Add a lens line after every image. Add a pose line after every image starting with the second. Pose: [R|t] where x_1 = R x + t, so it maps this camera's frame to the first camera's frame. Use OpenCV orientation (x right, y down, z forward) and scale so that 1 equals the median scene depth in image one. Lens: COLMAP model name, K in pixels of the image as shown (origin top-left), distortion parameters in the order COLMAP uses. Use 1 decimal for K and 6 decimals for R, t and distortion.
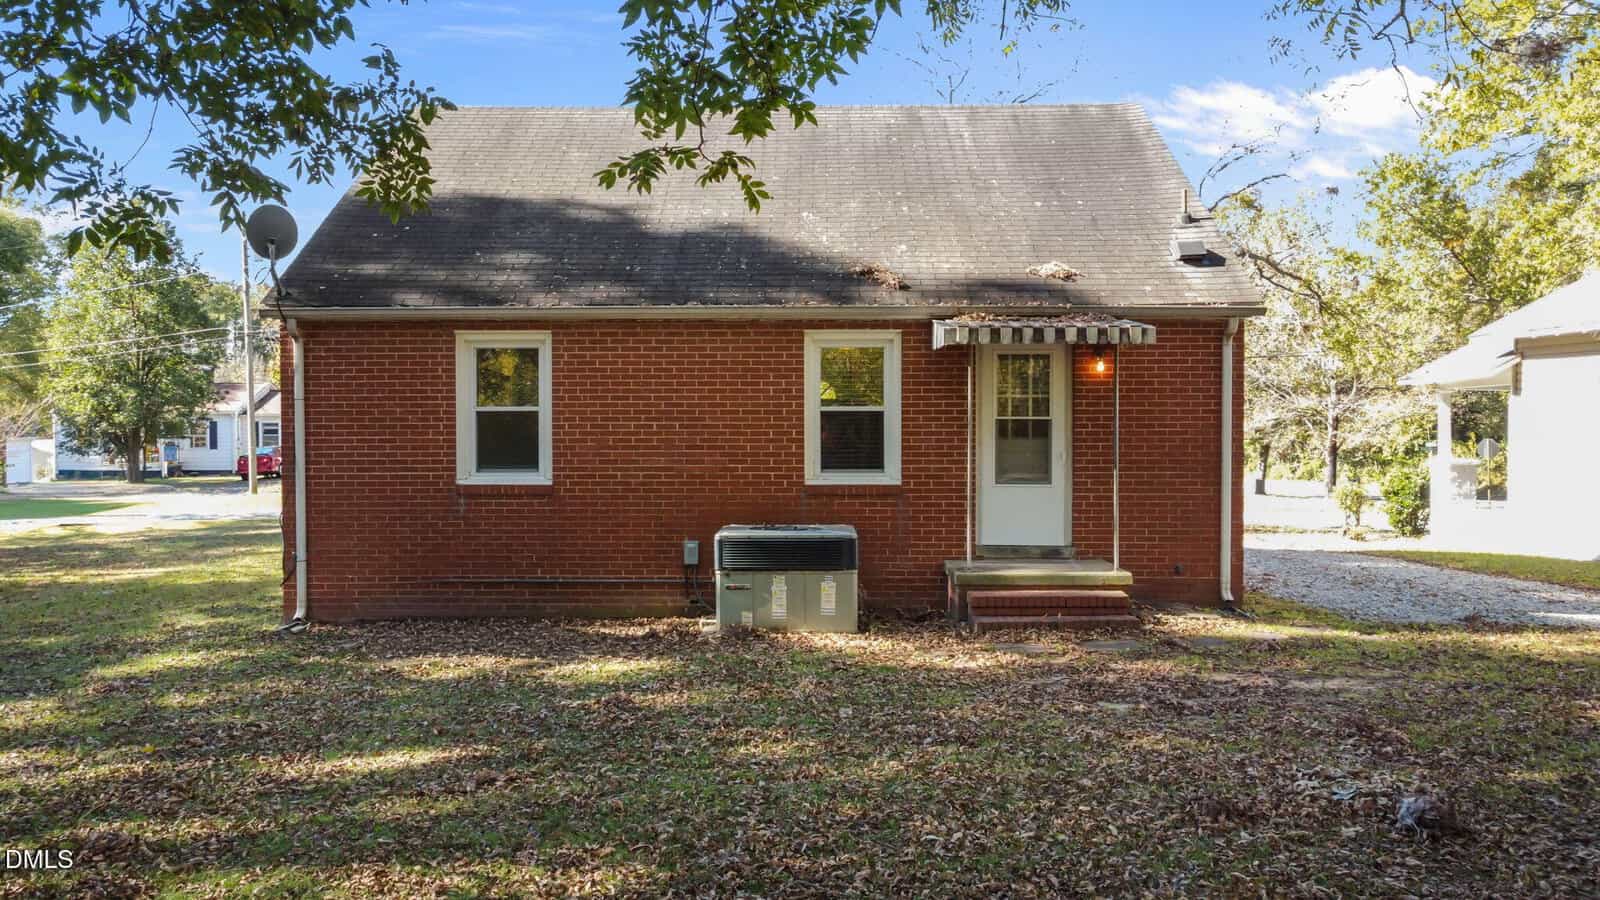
lens RADIAL K [[1249.4, 0, 800.0], [0, 1249.4, 450.0], [0, 0, 1]] dist [0.007831, 0.003198]
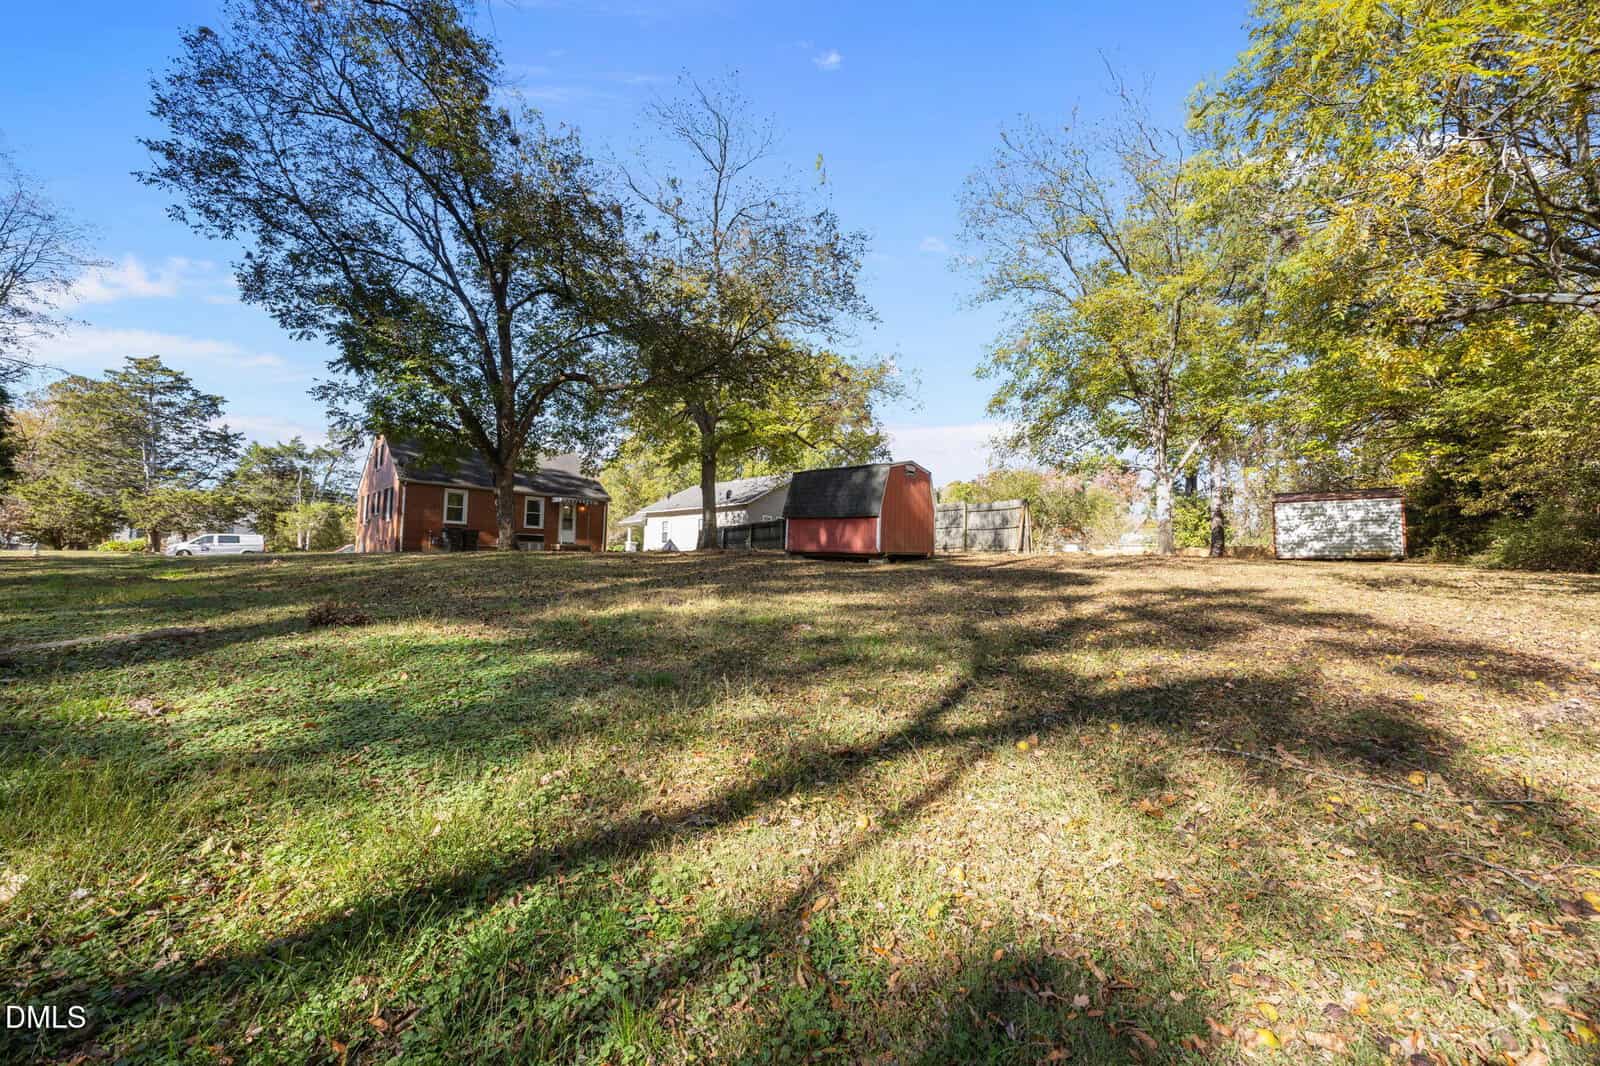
lens RADIAL K [[603.9, 0, 800.0], [0, 603.9, 533.0], [0, 0, 1]] dist [-0.001022, -0.000046]
pose [[0.692288, 0.057653, 0.719314, -0.940999], [-0.005903, 0.997222, -0.074246, 0.216863], [-0.721597, 0.047153, 0.690706, -1.399640]]
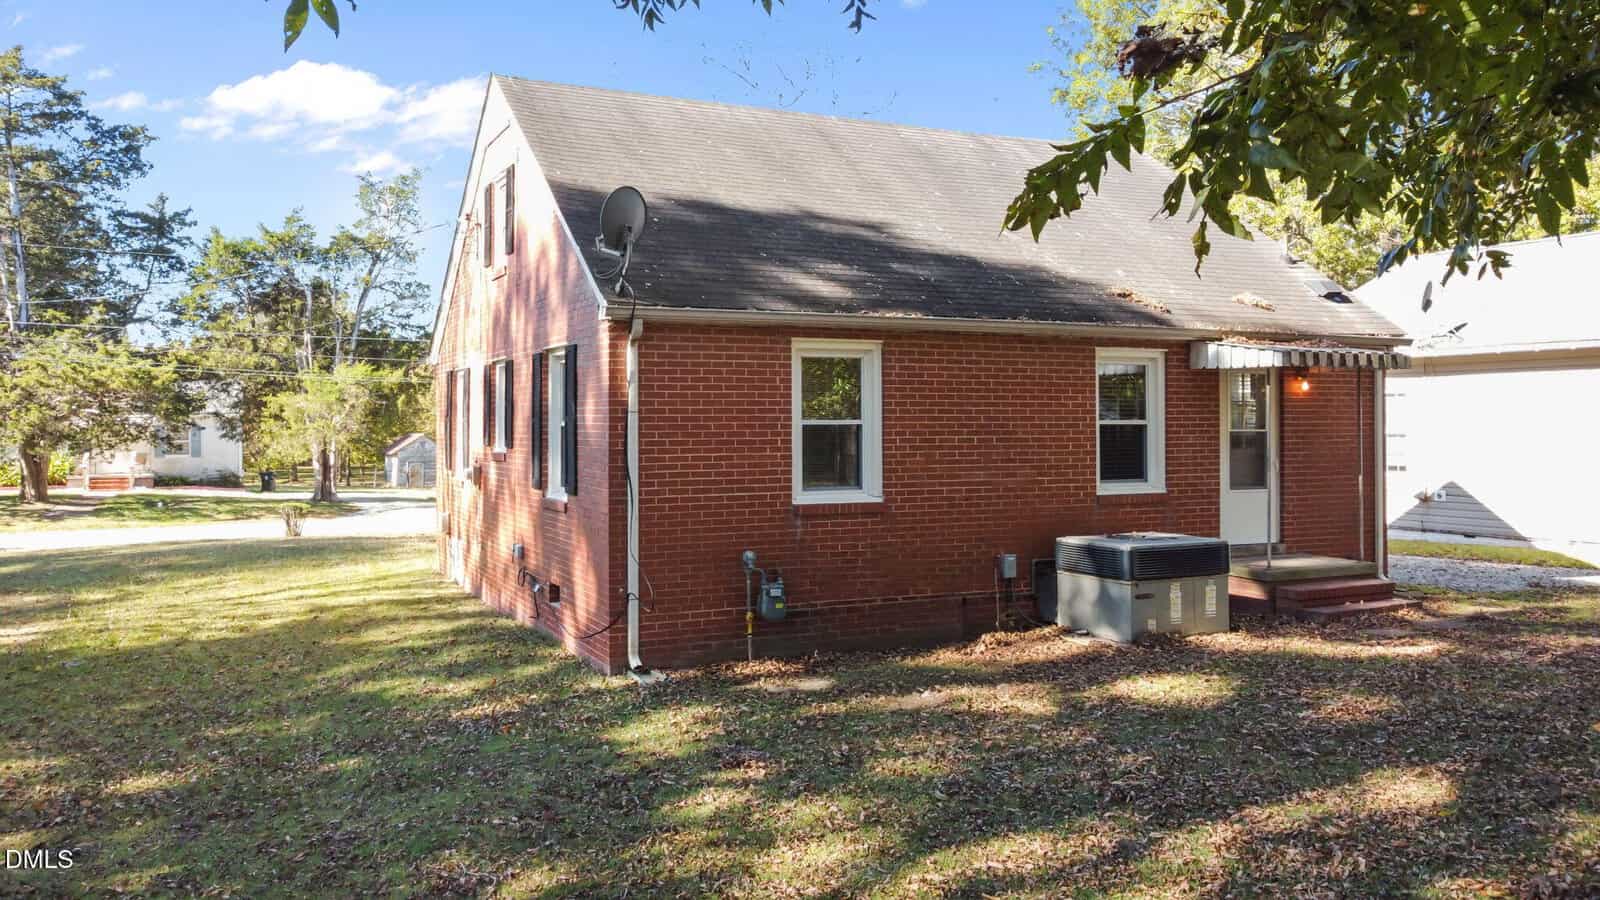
lens RADIAL K [[1249.4, 0, 800.0], [0, 1249.4, 450.0], [0, 0, 1]] dist [0.007831, 0.003198]
pose [[0.895548, -0.009690, 0.444860, -0.681216], [0.014223, 0.999875, -0.006851, -0.006364], [-0.444738, 0.012462, 0.895574, 0.174211]]
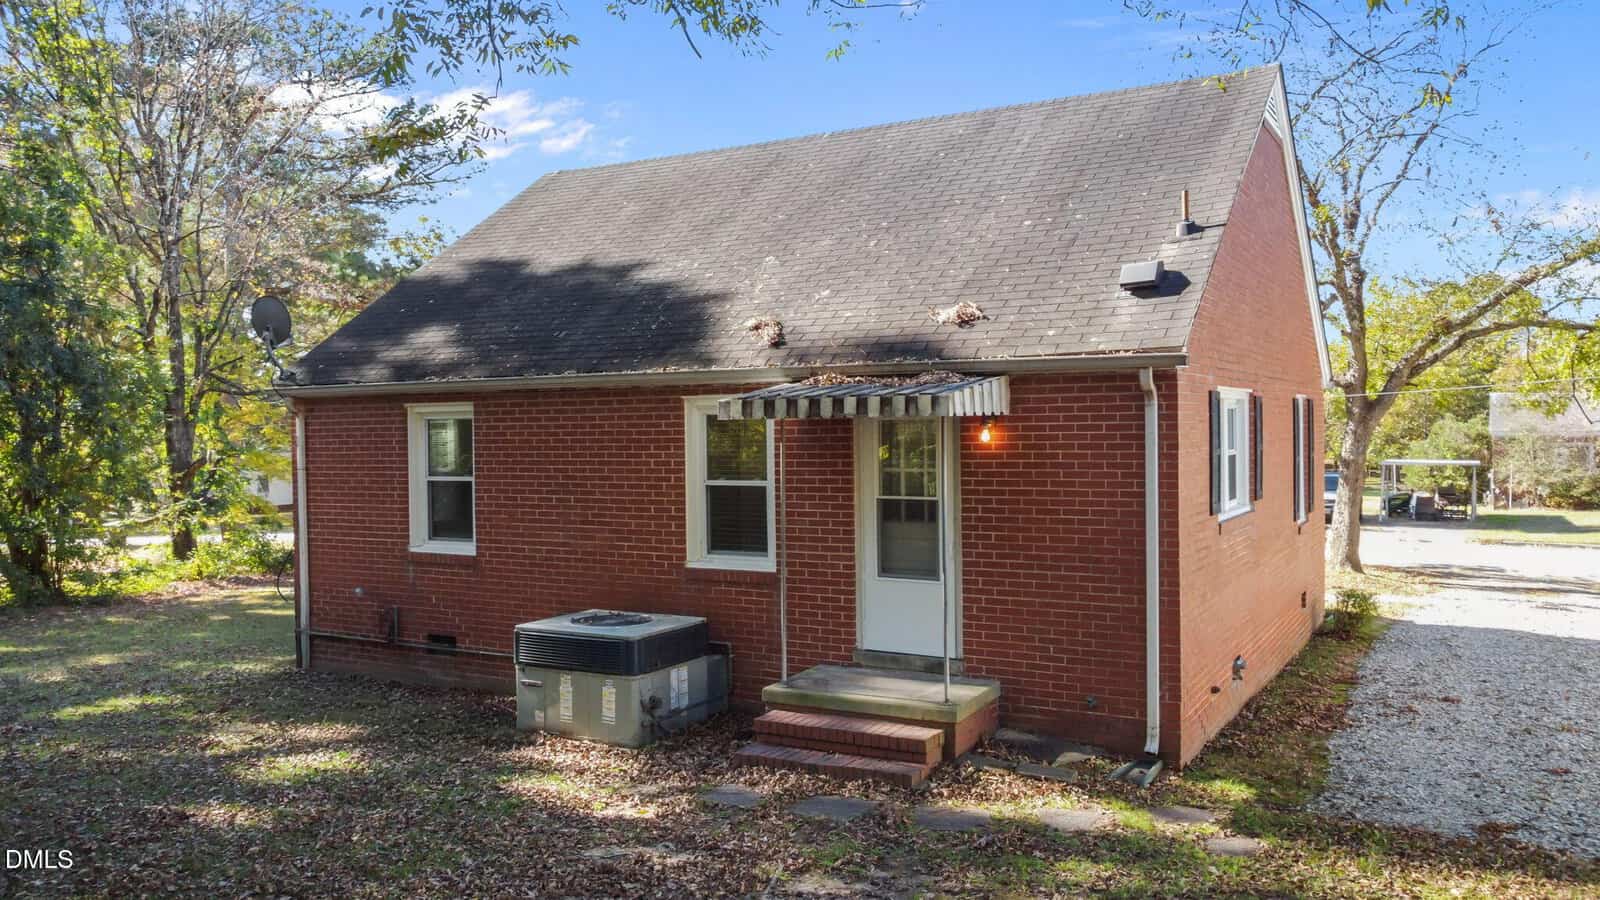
lens RADIAL K [[1249.4, 0, 800.0], [0, 1249.4, 450.0], [0, 0, 1]] dist [0.007831, 0.003198]
pose [[0.874612, -0.000174, -0.484824, 0.513259], [0.001628, 0.999995, 0.002578, -0.059189], [0.484821, -0.003044, 0.874608, 0.252295]]
